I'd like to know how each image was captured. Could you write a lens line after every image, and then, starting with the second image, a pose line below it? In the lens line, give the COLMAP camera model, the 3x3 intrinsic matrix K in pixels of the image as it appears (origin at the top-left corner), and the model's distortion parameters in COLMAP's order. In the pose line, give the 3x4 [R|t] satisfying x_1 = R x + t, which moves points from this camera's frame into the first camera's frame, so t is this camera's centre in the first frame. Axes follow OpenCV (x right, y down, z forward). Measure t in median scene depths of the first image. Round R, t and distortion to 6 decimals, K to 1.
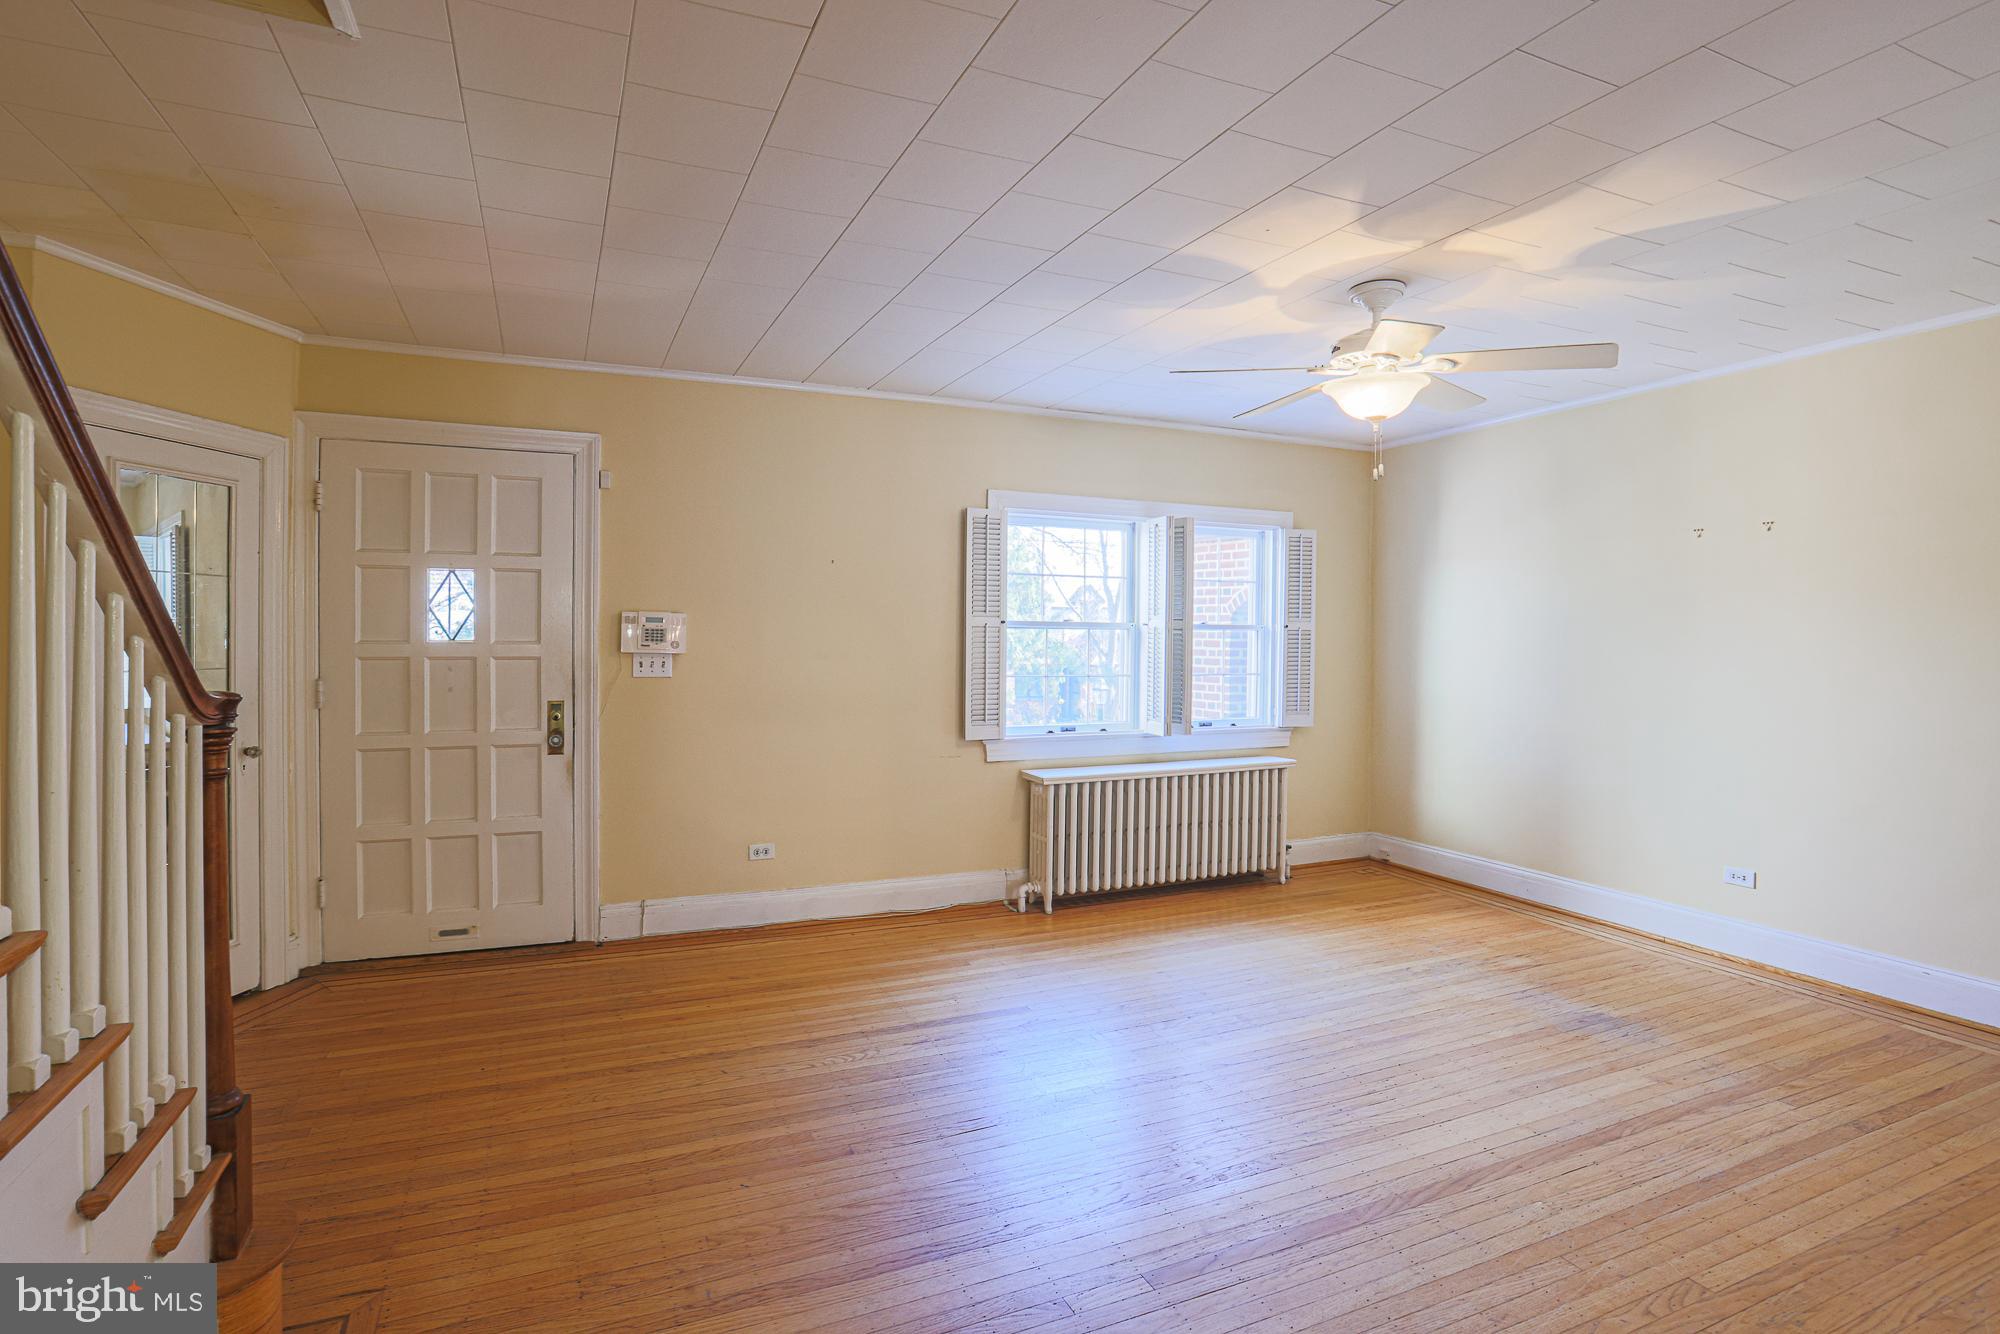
lens RADIAL K [[961.1, 0, 974.7], [0, 961.1, 649.1], [0, 0, 1]] dist [-0.043104, 0.011670]
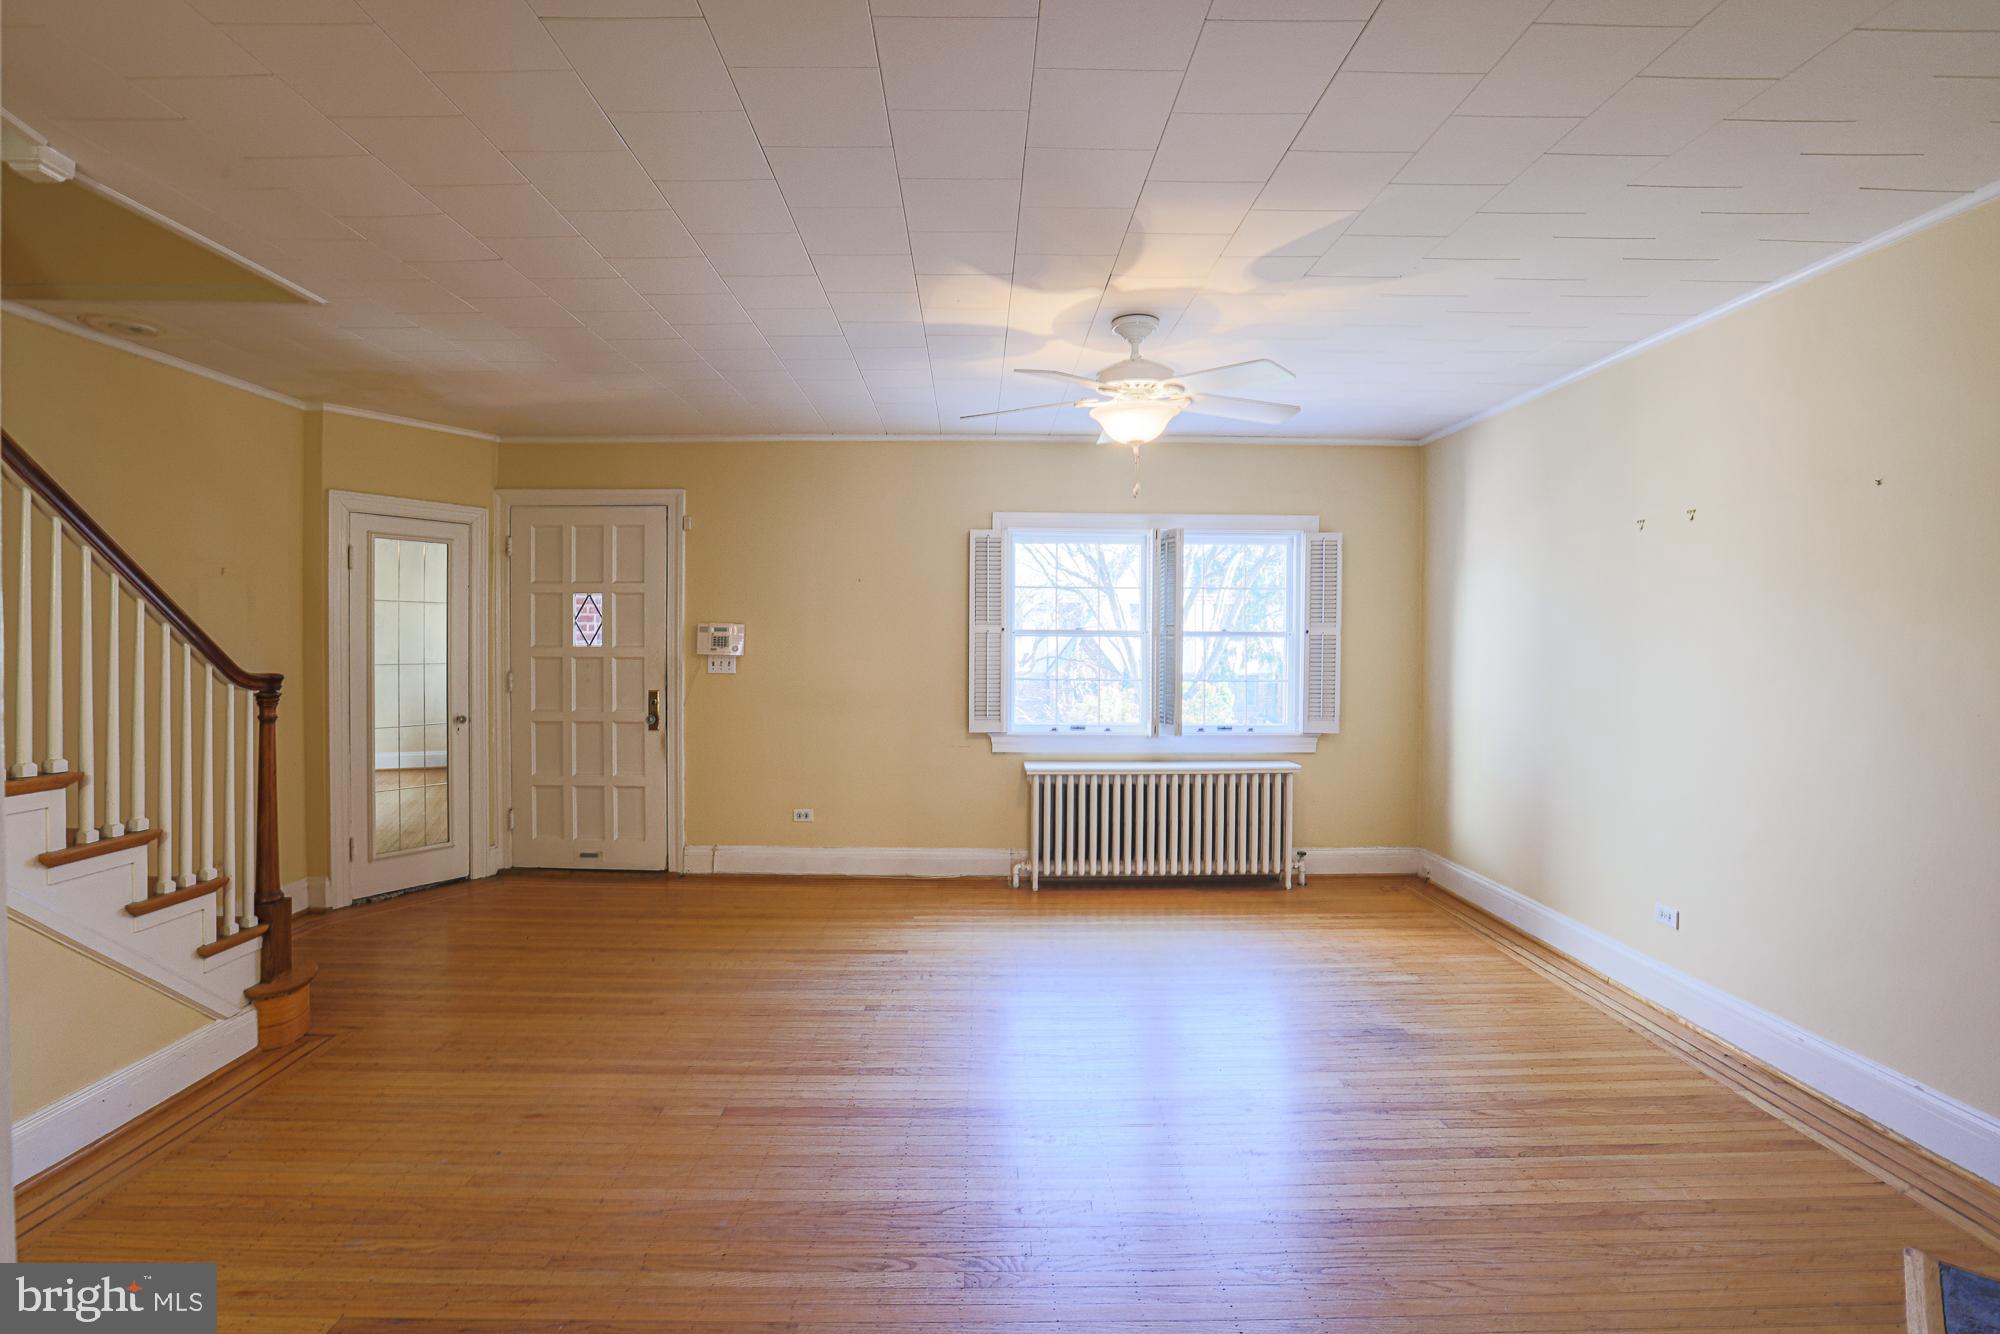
lens RADIAL K [[960.9, 0, 964.7], [0, 960.9, 656.7], [0, 0, 1]] dist [-0.042367, 0.003775]
pose [[0.916357, 0.005076, -0.400330, 0.504014], [-0.003806, 0.999985, 0.003968, -0.000457], [0.400344, -0.002113, 0.916362, -0.060984]]
